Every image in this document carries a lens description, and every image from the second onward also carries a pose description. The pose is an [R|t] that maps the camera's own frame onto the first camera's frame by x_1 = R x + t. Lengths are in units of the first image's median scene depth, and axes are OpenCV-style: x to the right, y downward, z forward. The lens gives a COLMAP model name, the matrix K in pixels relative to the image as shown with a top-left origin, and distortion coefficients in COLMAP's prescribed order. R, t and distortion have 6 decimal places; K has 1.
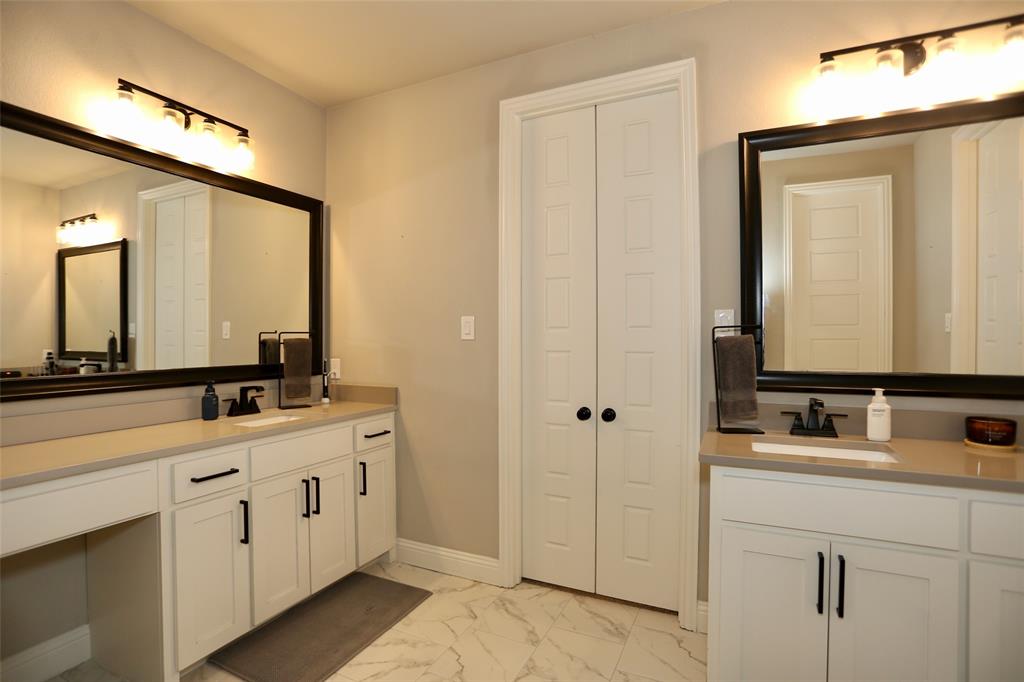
lens RADIAL K [[492.7, 0, 510.7], [0, 492.7, 339.0], [0, 0, 1]] dist [-0.075586, 0.030446]
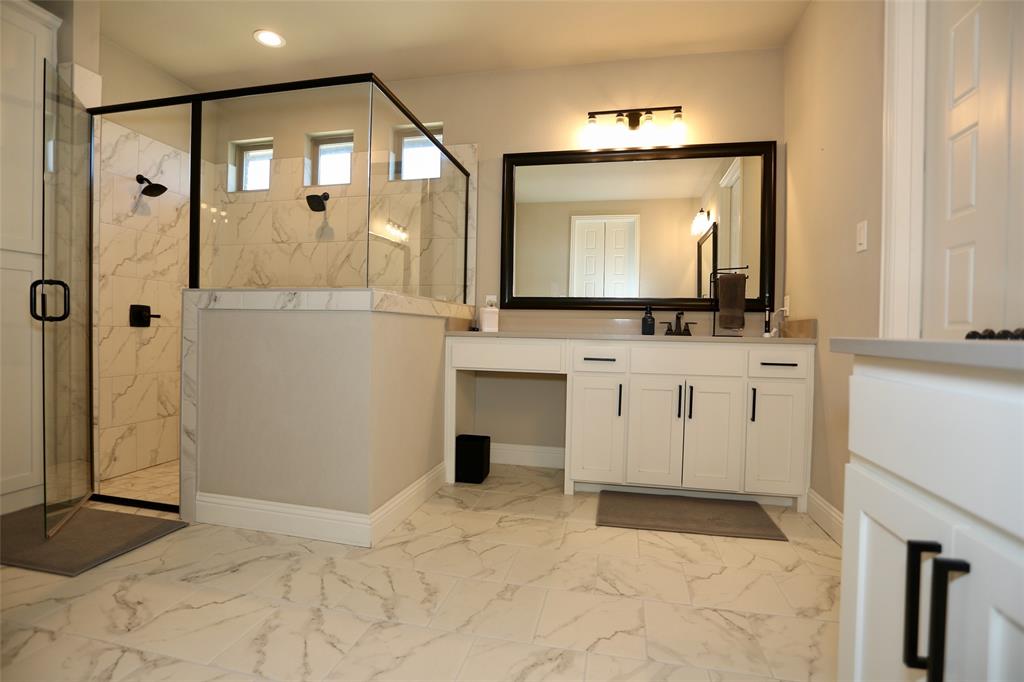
lens RADIAL K [[495.2, 0, 512.0], [0, 495.2, 341.0], [0, 0, 1]] dist [-0.075888, 0.026930]
pose [[0.224663, 0.021373, -0.974202, 0.513546], [-0.022451, 0.999608, 0.016753, 0.139337], [0.974178, 0.018109, 0.225055, 0.268373]]
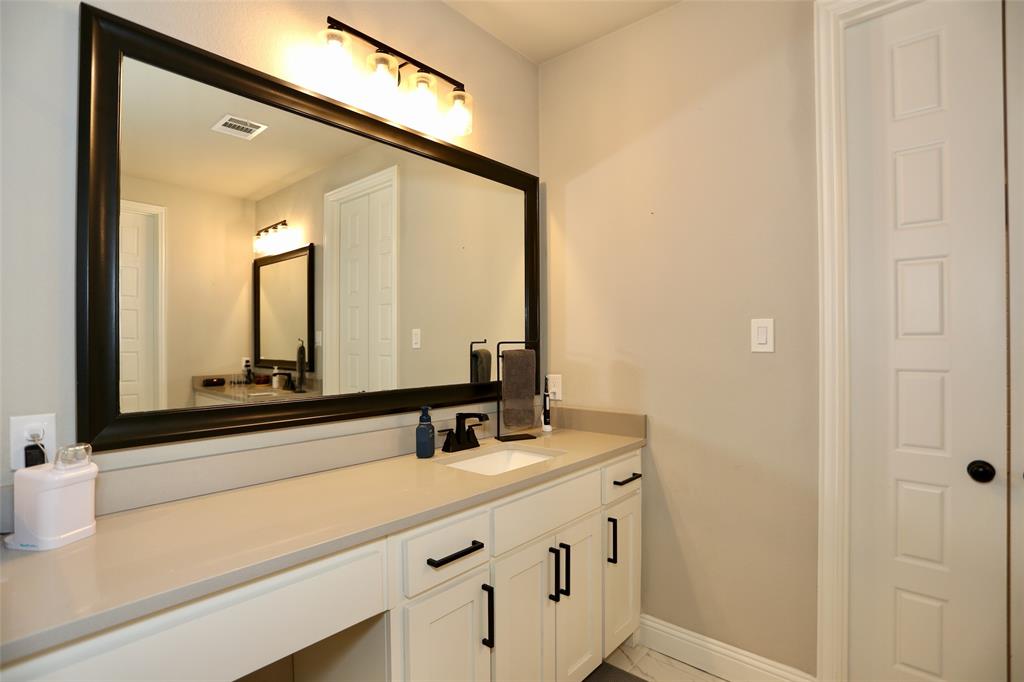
lens RADIAL K [[495.2, 0, 512.0], [0, 495.2, 341.0], [0, 0, 1]] dist [-0.075888, 0.026930]
pose [[0.962987, -0.003786, -0.269522, -0.231468], [0.002573, 0.999985, -0.004851, -0.011270], [0.269536, 0.003978, 0.962982, 0.228704]]
